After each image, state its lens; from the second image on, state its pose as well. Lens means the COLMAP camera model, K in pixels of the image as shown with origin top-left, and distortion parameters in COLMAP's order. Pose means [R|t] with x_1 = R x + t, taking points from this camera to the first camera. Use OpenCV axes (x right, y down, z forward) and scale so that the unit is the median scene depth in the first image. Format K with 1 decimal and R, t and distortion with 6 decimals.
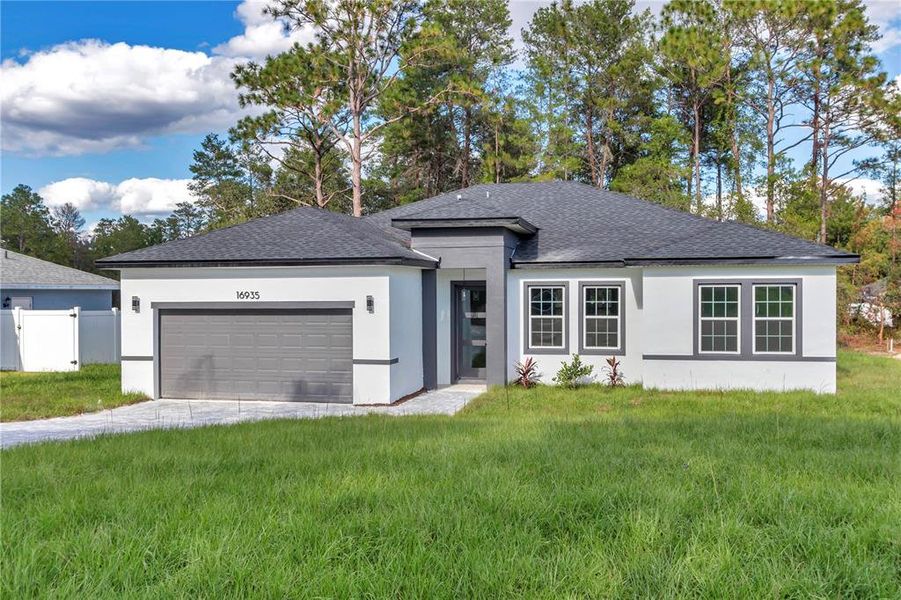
lens RADIAL K [[858.3, 0, 450.5], [0, 858.3, 300.0], [0, 0, 1]] dist [0.005117, -0.003660]
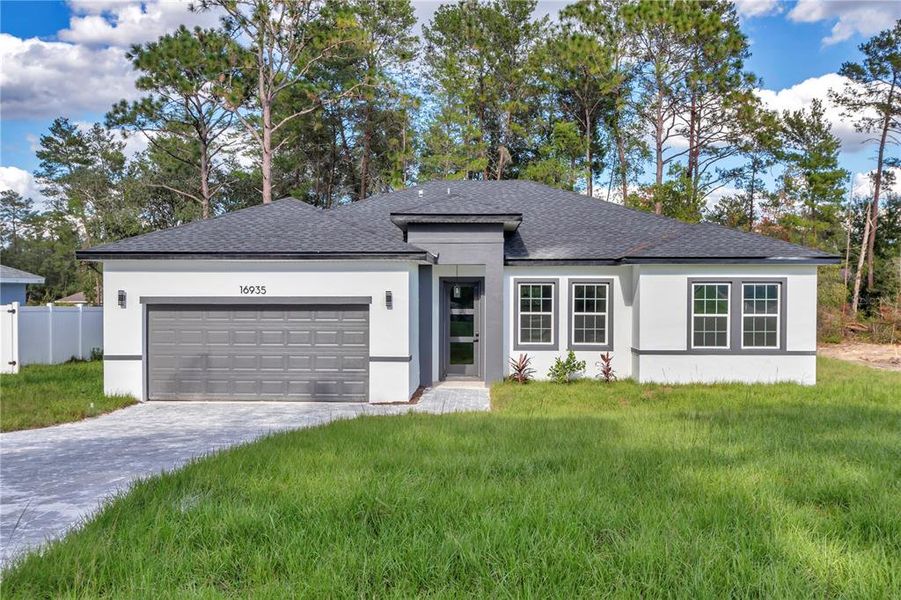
lens RADIAL K [[858.3, 0, 450.5], [0, 858.3, 300.0], [0, 0, 1]] dist [0.005117, -0.003660]
pose [[0.981386, 0.004511, 0.191994, -0.199368], [-0.004874, 0.999987, 0.001420, 0.003101], [-0.191986, -0.002330, 0.981395, 0.029177]]
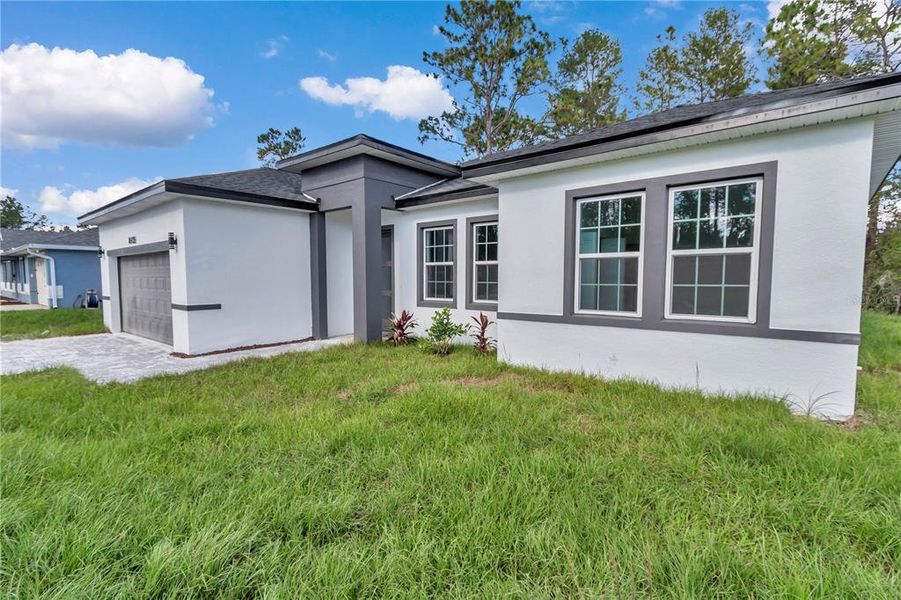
lens RADIAL K [[420.3, 0, 450.0], [0, 420.3, 306.3], [0, 0, 1]] dist [0.000131, 0.000213]
pose [[0.896835, 0.035286, -0.440955, 0.340308], [-0.007118, 0.997836, 0.065371, 0.038222], [0.442307, -0.055488, 0.895146, 0.687597]]
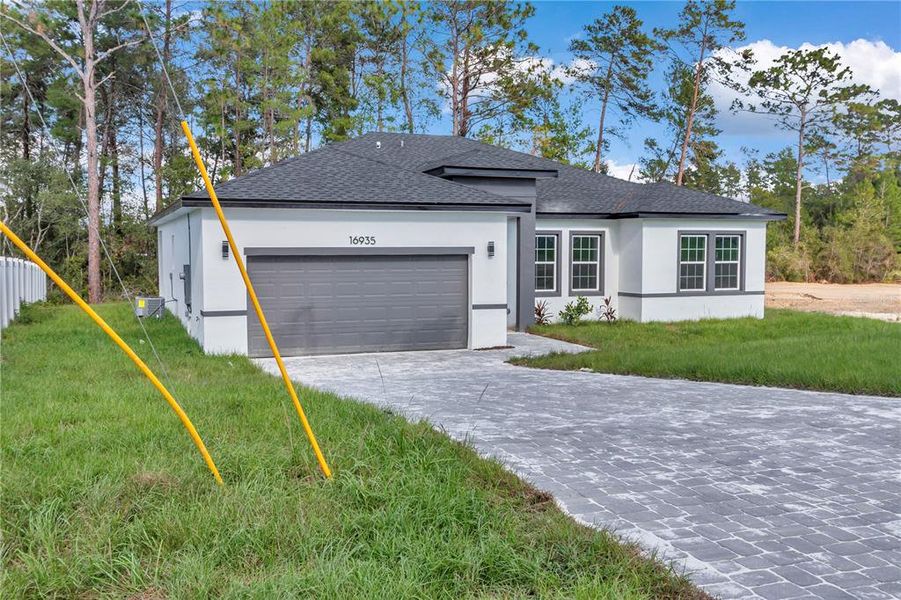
lens RADIAL K [[871.4, 0, 450.5], [0, 871.4, 300.0], [0, 0, 1]] dist [0.001715, -0.002881]
pose [[0.823528, -0.030484, 0.566456, -0.679290], [0.000459, 0.998591, 0.053073, 0.008669], [-0.567275, -0.043448, 0.822381, 0.161286]]
